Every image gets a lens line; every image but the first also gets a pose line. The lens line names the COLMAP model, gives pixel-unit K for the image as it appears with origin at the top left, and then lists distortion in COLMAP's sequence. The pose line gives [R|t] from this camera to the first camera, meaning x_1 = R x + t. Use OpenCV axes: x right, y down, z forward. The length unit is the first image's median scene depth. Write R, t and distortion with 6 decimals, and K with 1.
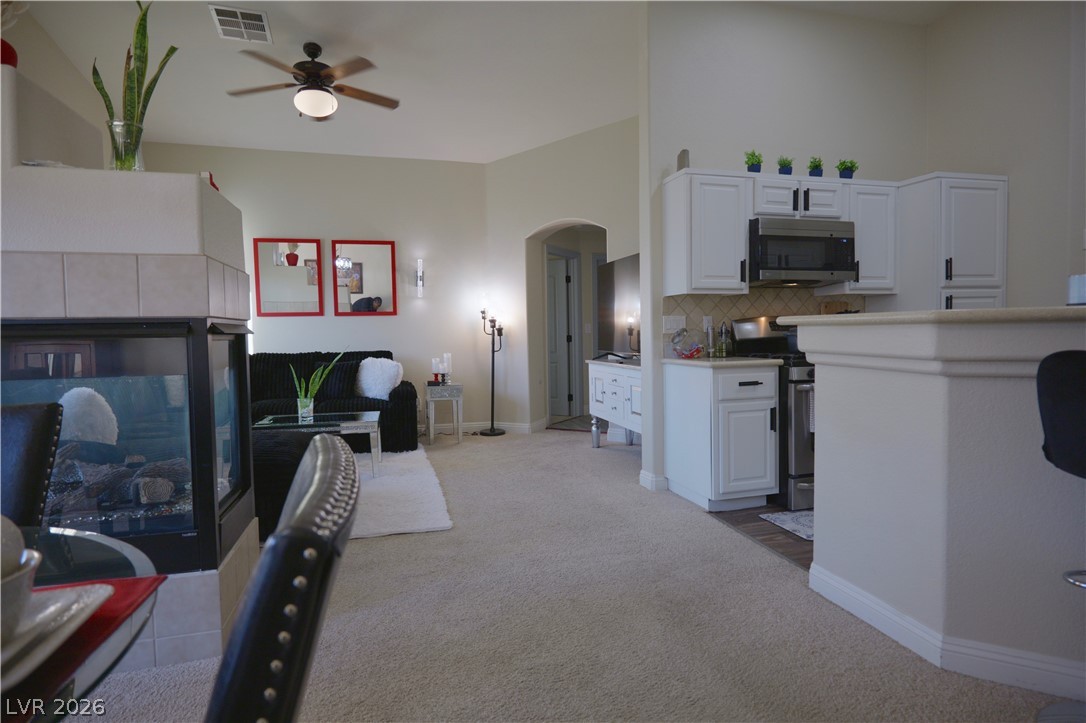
lens RADIAL K [[581.3, 0, 548.1], [0, 581.3, 357.1], [0, 0, 1]] dist [-0.022871, 0.012028]
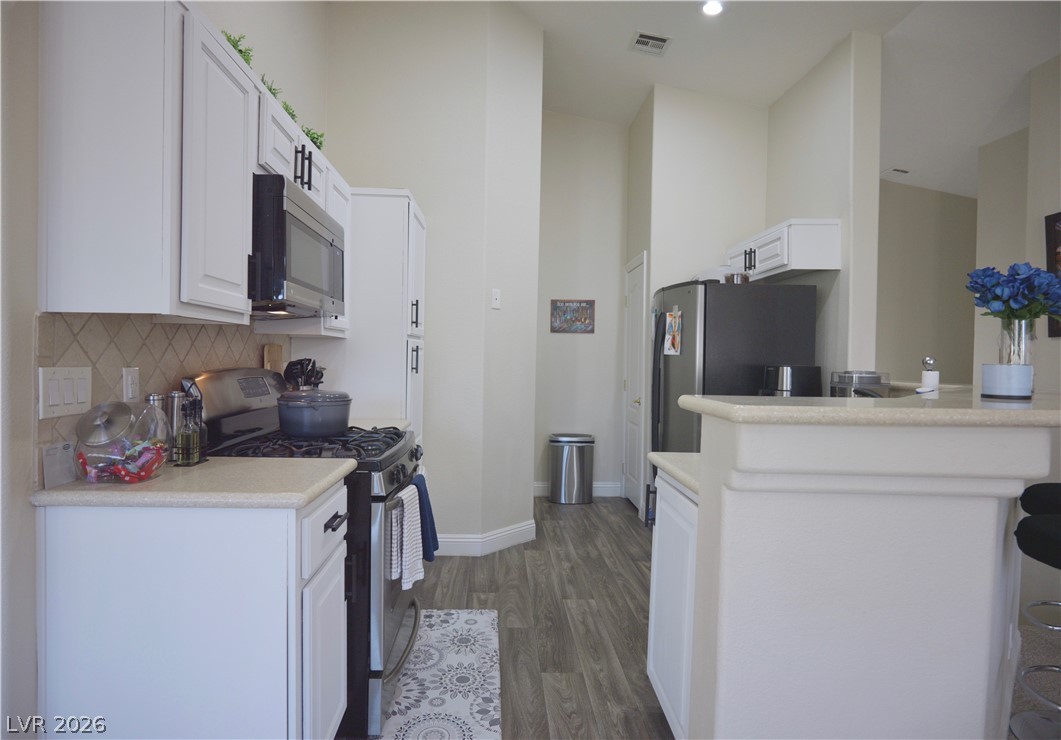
lens RADIAL K [[582.3, 0, 508.9], [0, 582.3, 369.7], [0, 0, 1]] dist [-0.021912, 0.000311]
pose [[0.244751, 0.003259, 0.969580, -0.062244], [0.022593, 0.999704, -0.009063, -0.059486], [-0.969323, 0.024124, 0.244605, 0.634834]]
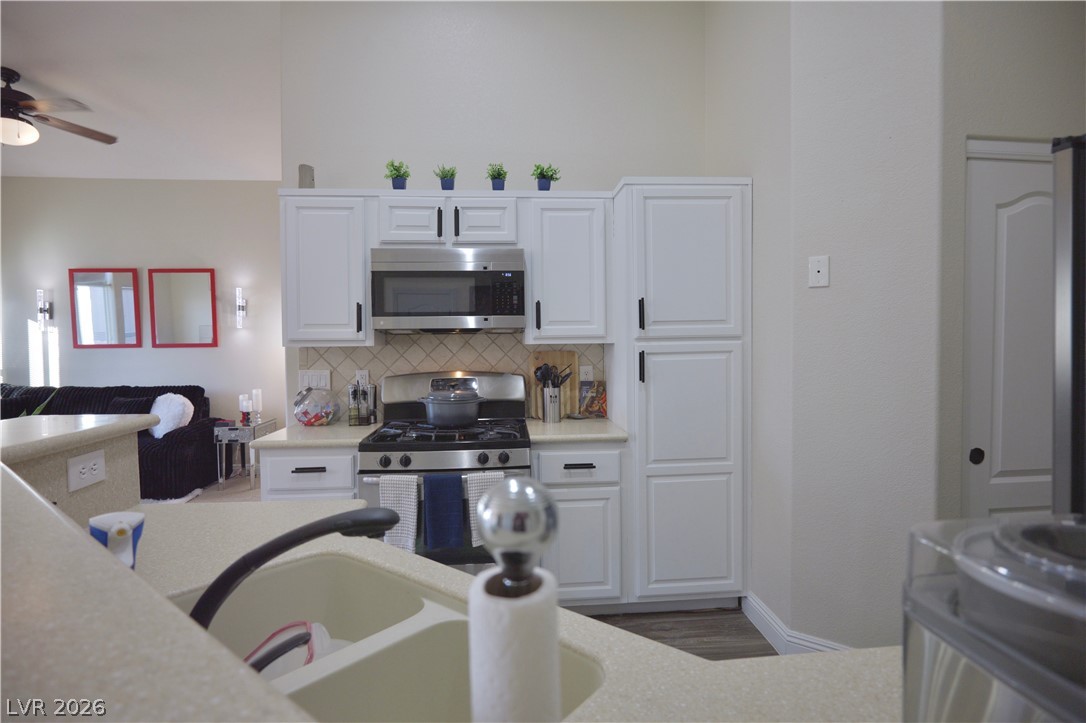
lens RADIAL K [[581.3, 0, 549.4], [0, 581.3, 360.3], [0, 0, 1]] dist [-0.022871, 0.012028]
pose [[0.983917, 0.015677, -0.177936, 0.670783], [-0.016692, 0.999852, -0.004213, -0.085376], [0.177844, 0.007115, 0.984033, 0.263752]]
